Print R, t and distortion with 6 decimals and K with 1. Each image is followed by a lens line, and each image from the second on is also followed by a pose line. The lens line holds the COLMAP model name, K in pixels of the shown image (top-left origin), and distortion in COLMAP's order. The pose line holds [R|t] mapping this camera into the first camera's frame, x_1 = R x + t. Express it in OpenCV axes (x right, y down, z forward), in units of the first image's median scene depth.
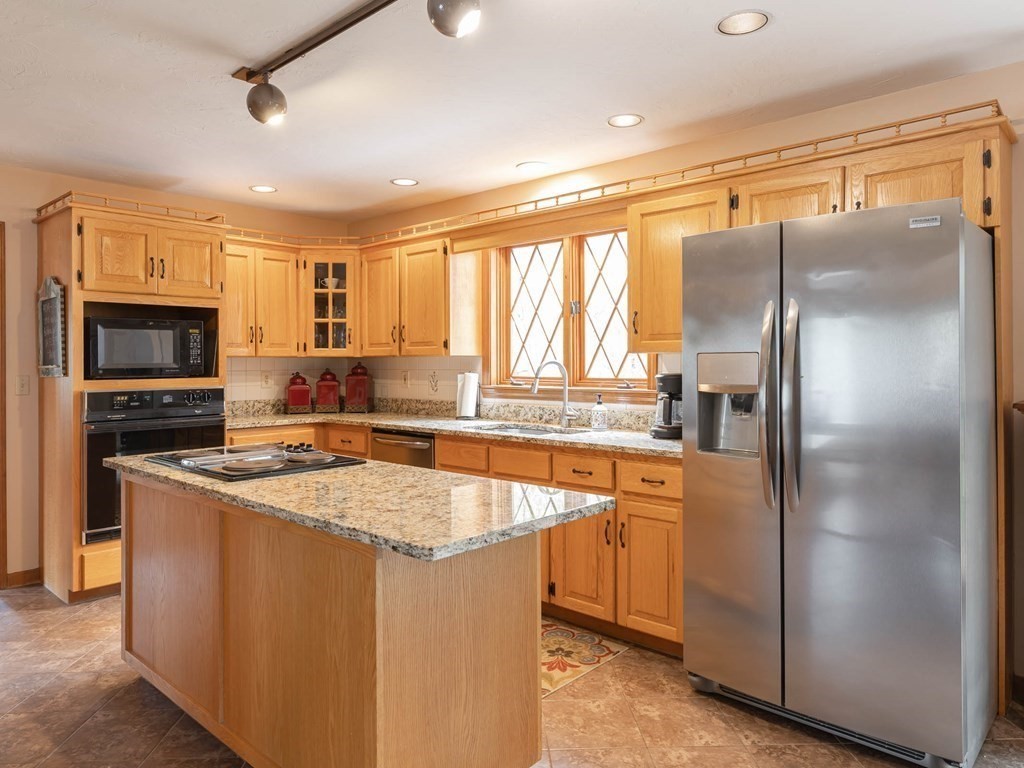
lens RADIAL K [[688.2, 0, 504.5], [0, 688.2, 366.0], [0, 0, 1]] dist [0.006947, 0.004140]
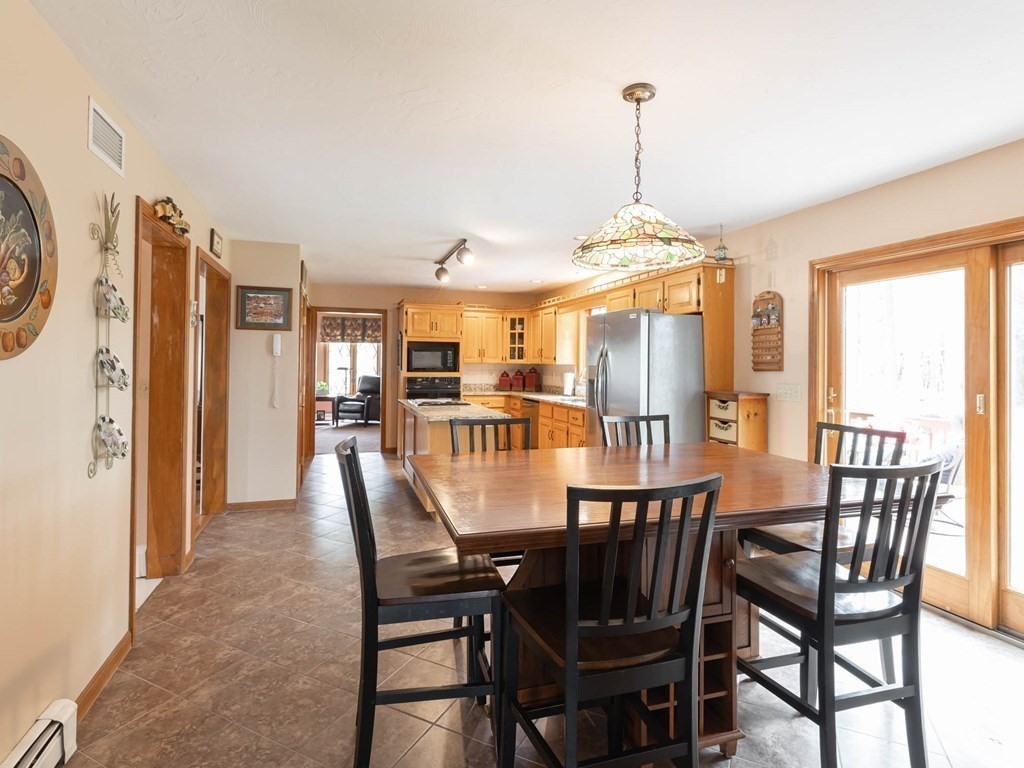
lens RADIAL K [[523.4, 0, 508.8], [0, 523.4, 361.9], [0, 0, 1]] dist [0.000390, 0.000055]
pose [[0.878685, 0.011877, -0.477254, 0.555382], [-0.016740, 0.999842, -0.005937, -0.010690], [0.477109, 0.013206, 0.878745, -0.445445]]
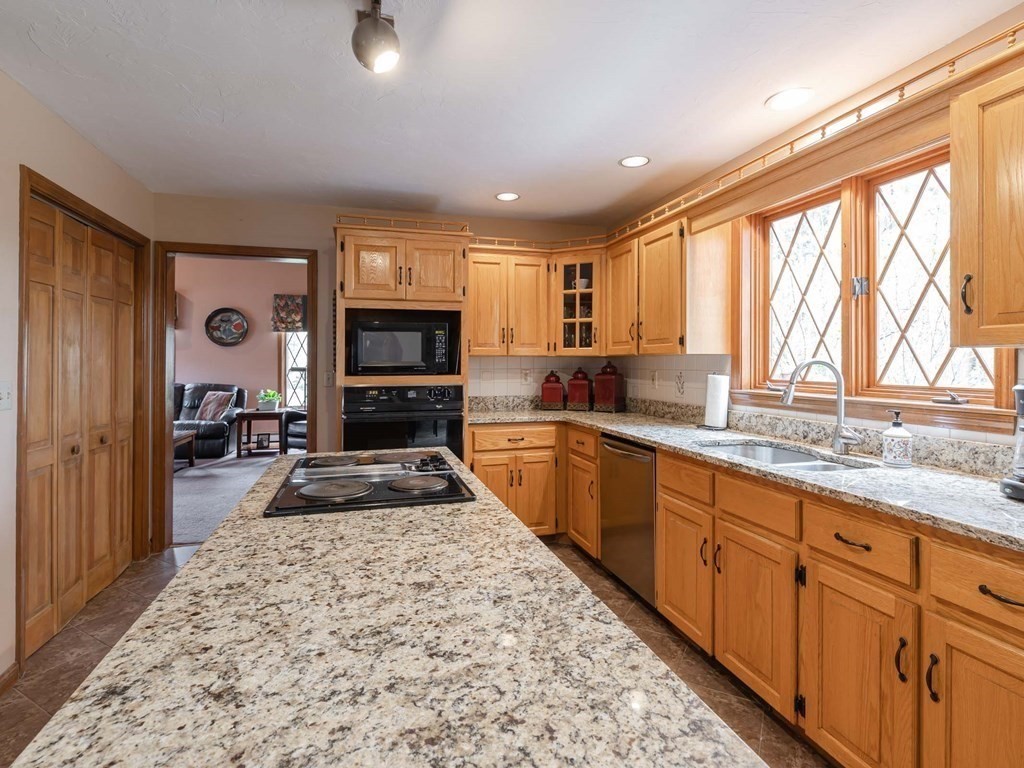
lens RADIAL K [[523.4, 0, 508.8], [0, 523.4, 361.9], [0, 0, 1]] dist [0.000390, 0.000055]
pose [[0.857175, 0.003449, -0.515013, 0.069021], [-0.006194, 0.999974, -0.003613, -0.001645], [0.514987, 0.006287, 0.857175, 0.338555]]
